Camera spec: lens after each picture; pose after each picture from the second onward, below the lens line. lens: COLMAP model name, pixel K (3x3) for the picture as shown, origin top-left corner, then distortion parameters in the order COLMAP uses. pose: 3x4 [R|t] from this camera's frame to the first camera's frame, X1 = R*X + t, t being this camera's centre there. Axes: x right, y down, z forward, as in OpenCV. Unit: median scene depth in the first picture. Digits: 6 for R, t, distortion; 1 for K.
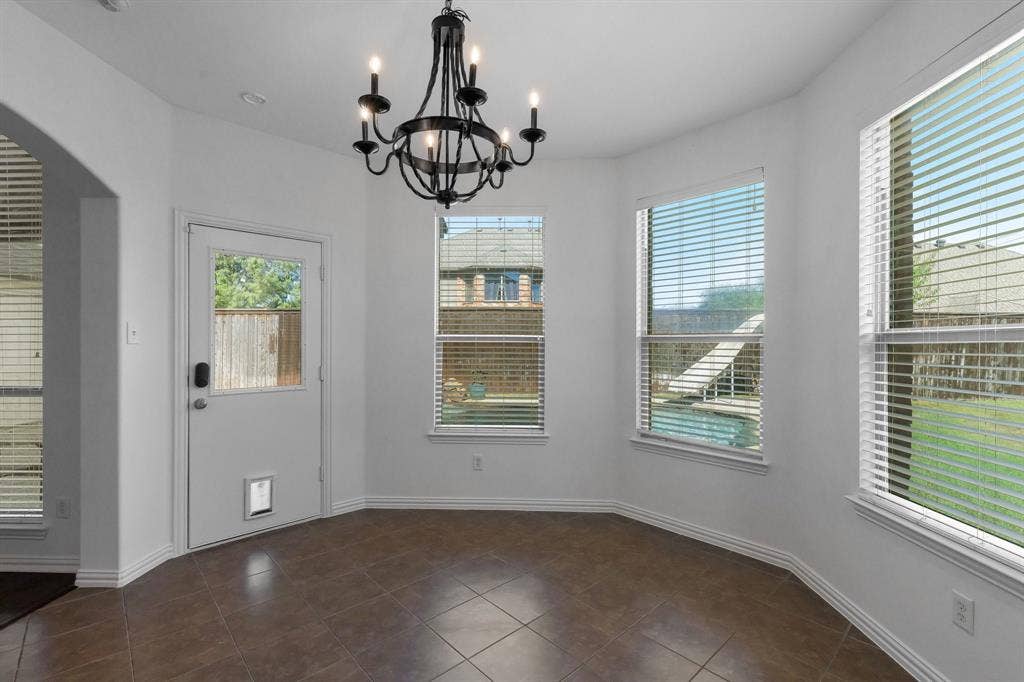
lens RADIAL K [[465.4, 0, 512.7], [0, 465.4, 342.5], [0, 0, 1]] dist [-0.001826, 0.000059]
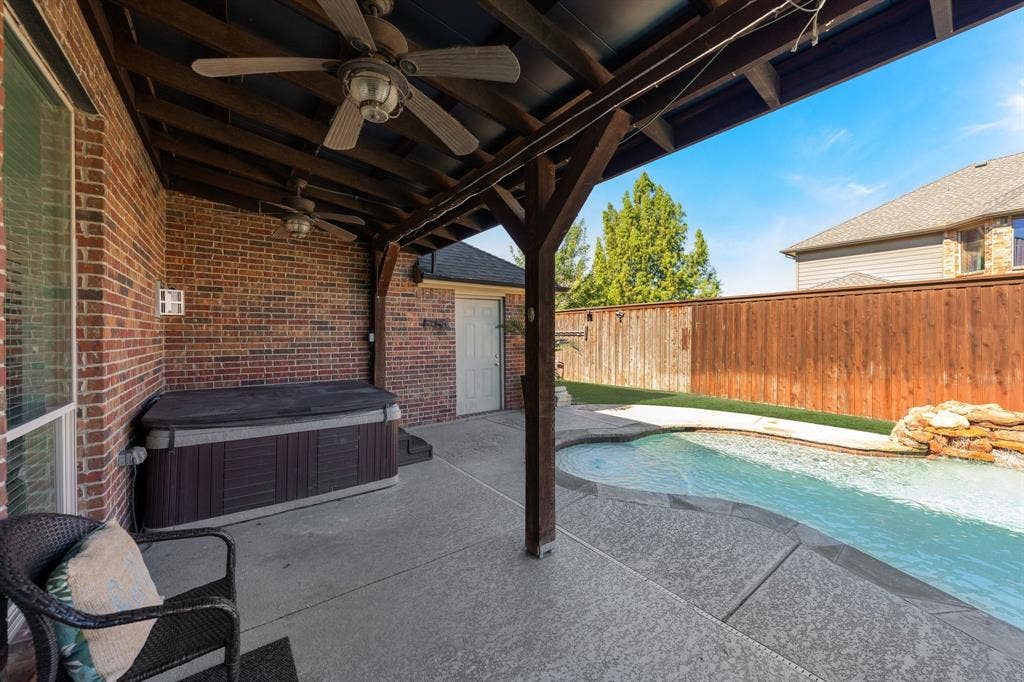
lens RADIAL K [[374.9, 0, 507.6], [0, 374.9, 334.3], [0, 0, 1]] dist [0.005504, 0.000560]
pose [[0.612749, -0.003918, -0.790268, -0.144443], [0.012918, 0.999904, 0.005059, -0.014262], [0.790172, -0.013309, 0.612740, 0.266566]]
